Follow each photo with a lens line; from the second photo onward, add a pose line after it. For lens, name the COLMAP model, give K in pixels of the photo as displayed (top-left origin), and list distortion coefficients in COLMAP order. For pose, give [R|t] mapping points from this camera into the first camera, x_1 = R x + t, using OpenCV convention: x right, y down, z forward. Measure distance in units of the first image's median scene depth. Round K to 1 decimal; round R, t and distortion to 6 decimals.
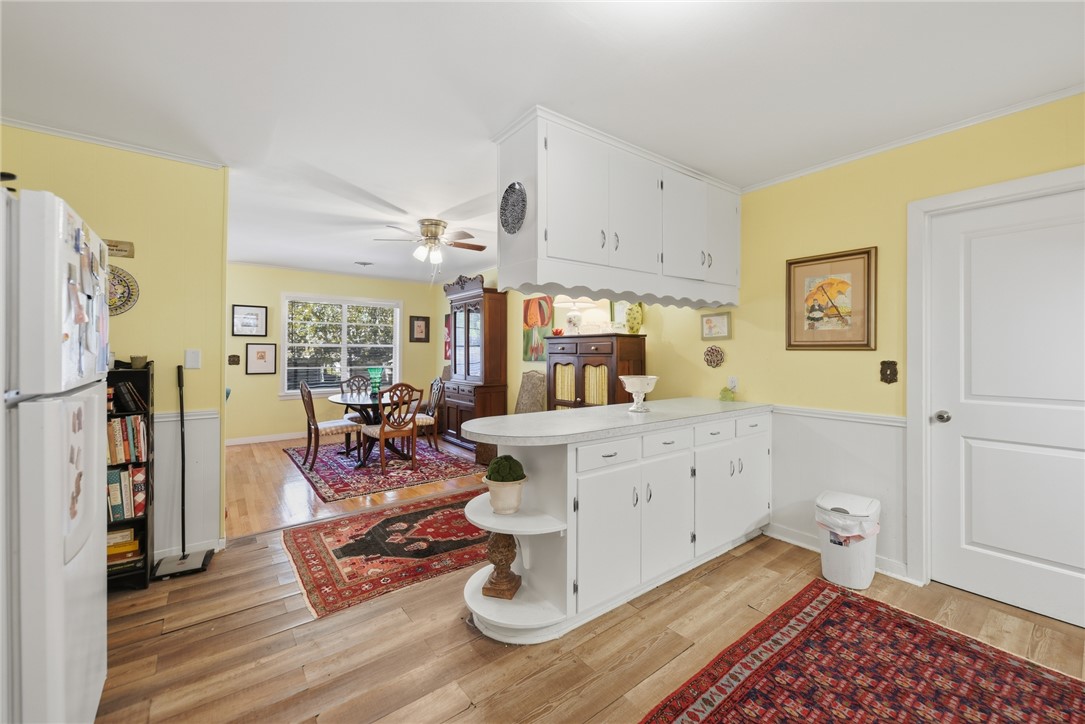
lens RADIAL K [[425.2, 0, 555.3], [0, 425.2, 352.5], [0, 0, 1]] dist [0.001624, -0.000131]
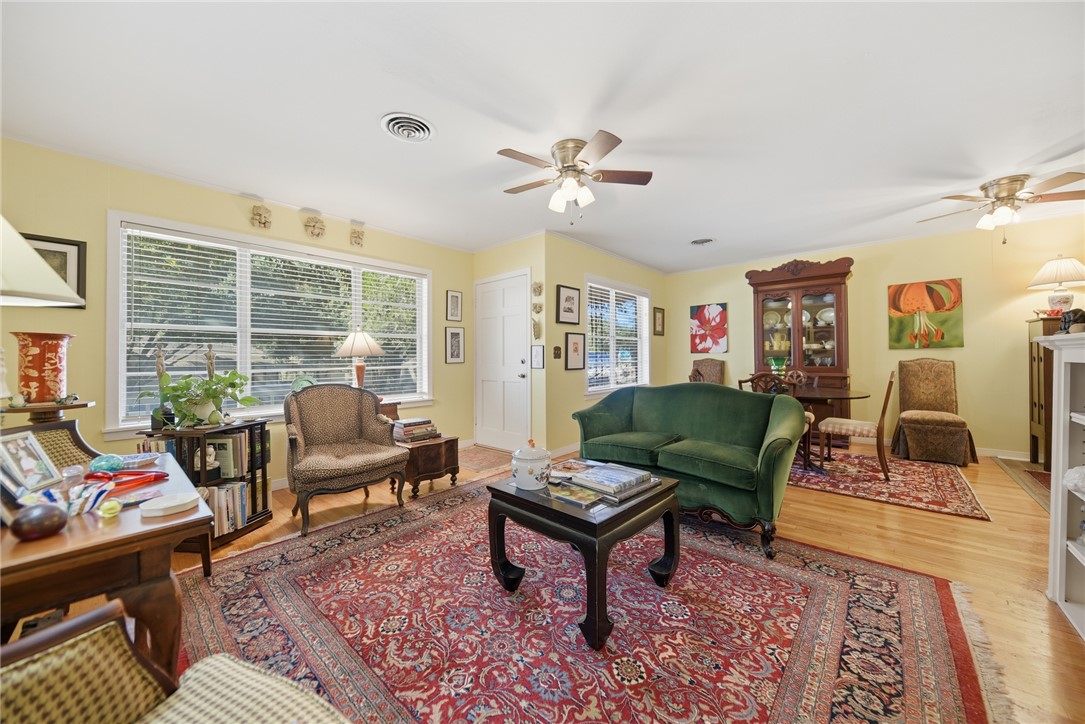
lens RADIAL K [[371.3, 0, 551.6], [0, 371.3, 358.7], [0, 0, 1]] dist [-0.000618, -0.000073]
pose [[0.981681, -0.013038, 0.190084, -1.028674], [0.012247, 0.999911, 0.005337, 0.029120], [-0.190137, -0.002911, 0.981753, 0.344690]]
